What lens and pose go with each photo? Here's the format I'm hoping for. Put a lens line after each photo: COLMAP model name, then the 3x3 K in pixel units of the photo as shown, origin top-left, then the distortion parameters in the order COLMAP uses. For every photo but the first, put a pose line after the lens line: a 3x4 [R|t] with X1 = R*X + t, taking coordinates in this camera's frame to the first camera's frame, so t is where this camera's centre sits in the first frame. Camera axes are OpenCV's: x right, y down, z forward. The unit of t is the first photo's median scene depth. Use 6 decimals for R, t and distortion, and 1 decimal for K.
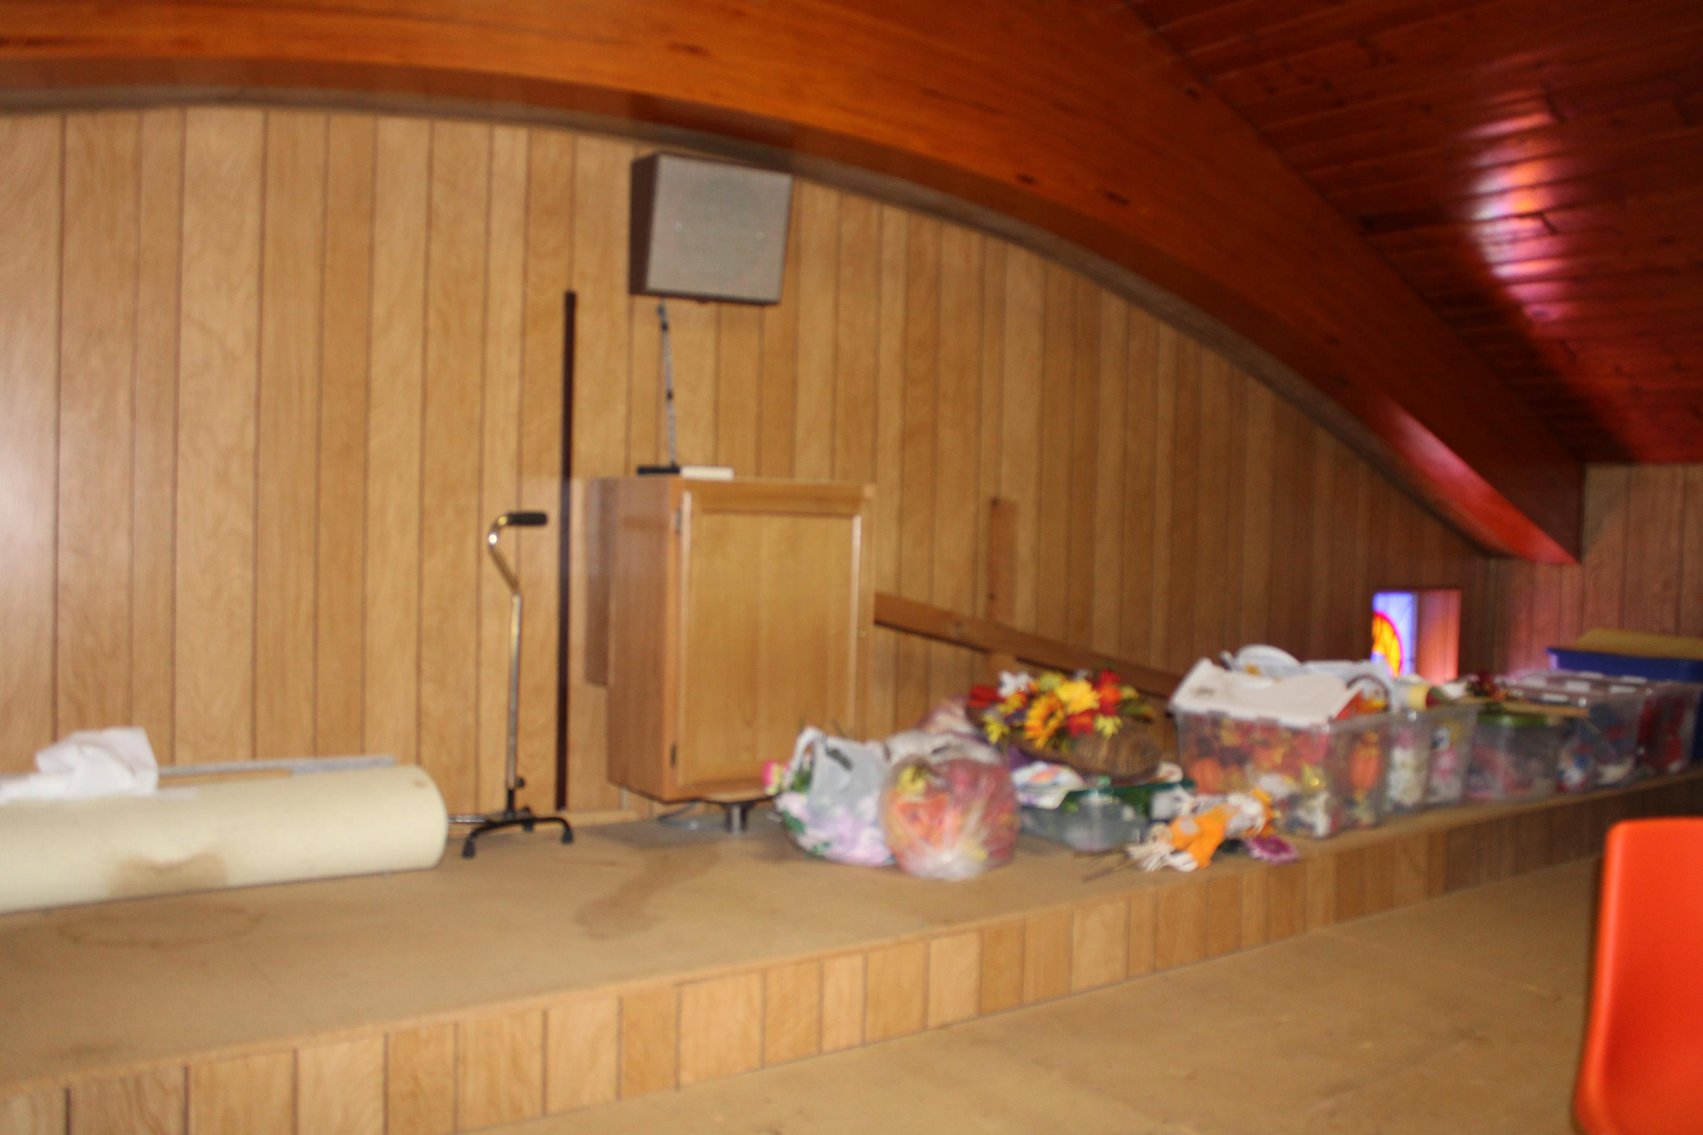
lens RADIAL K [[1441.9, 0, 851.5], [0, 1441.9, 567.5], [0, 0, 1]] dist [-0.155830, 0.141917]
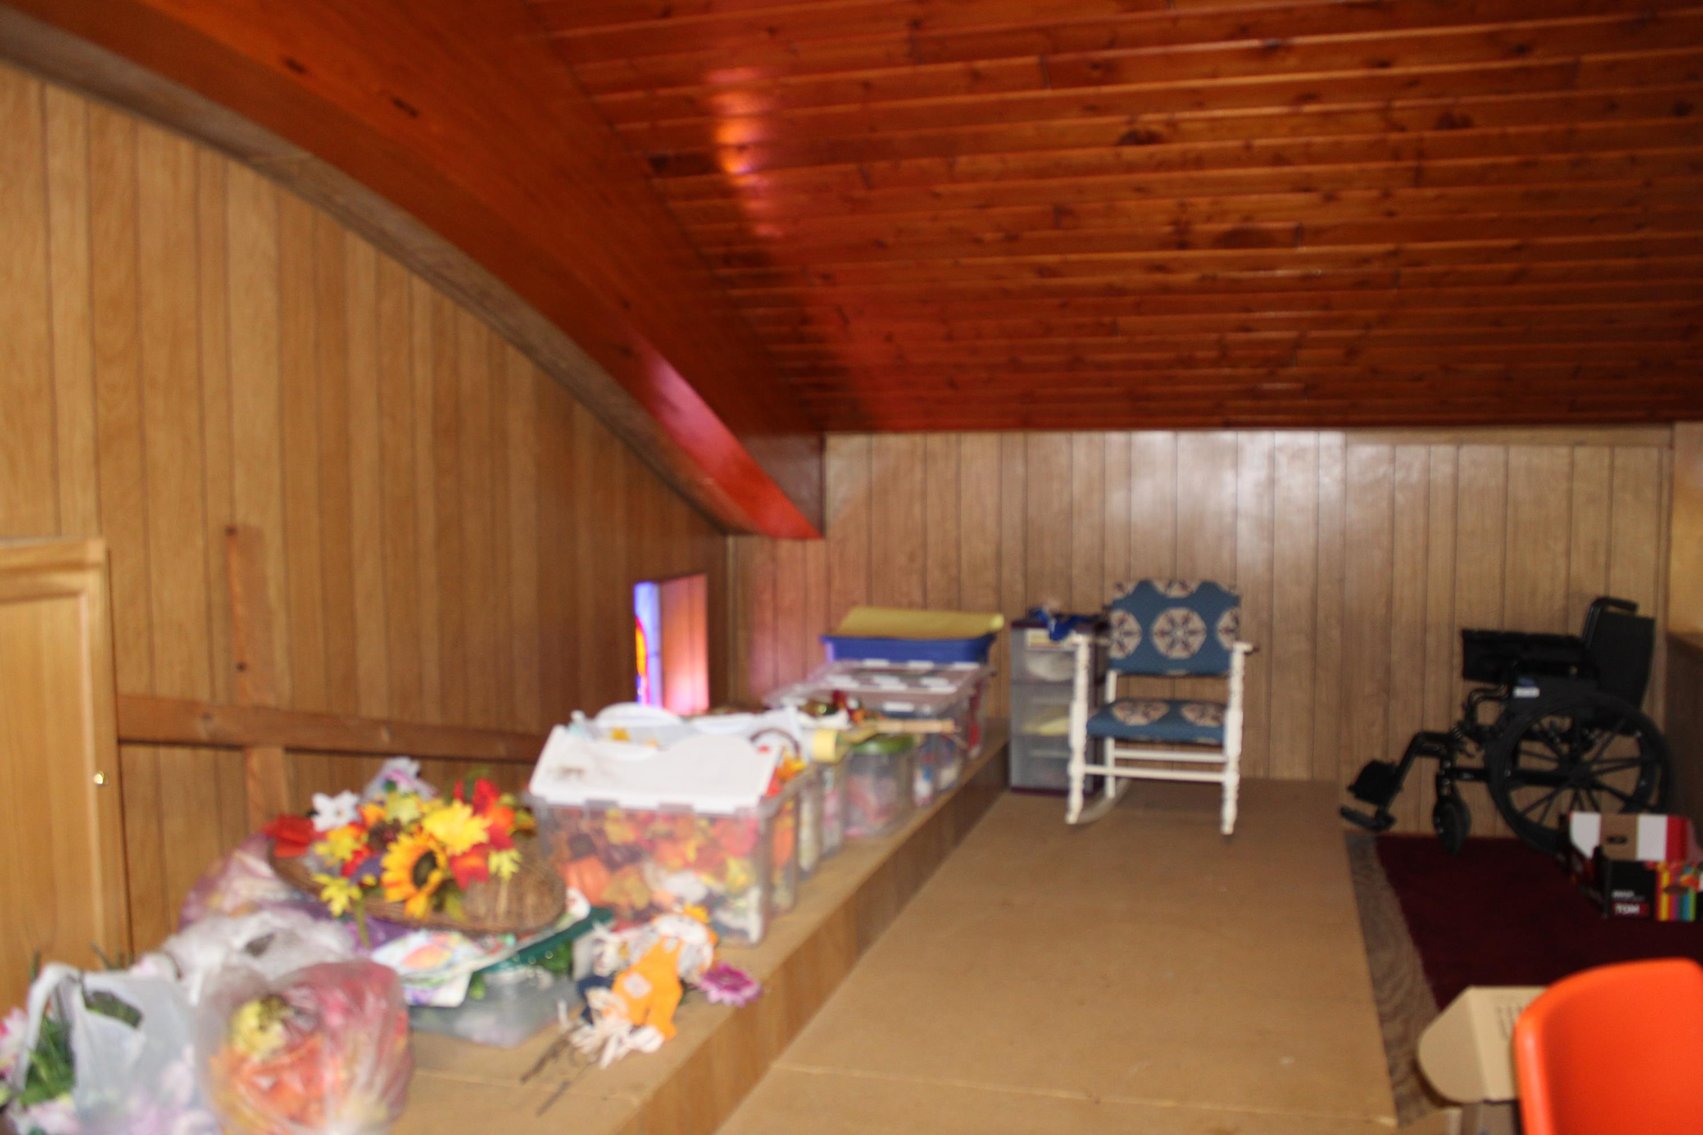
lens RADIAL K [[1441.9, 0, 851.5], [0, 1441.9, 567.5], [0, 0, 1]] dist [-0.155830, 0.141917]
pose [[0.792167, -0.076470, 0.605495, -0.080549], [0.049644, 0.996905, 0.060953, -0.056411], [-0.608282, -0.018226, 0.793512, 0.280506]]
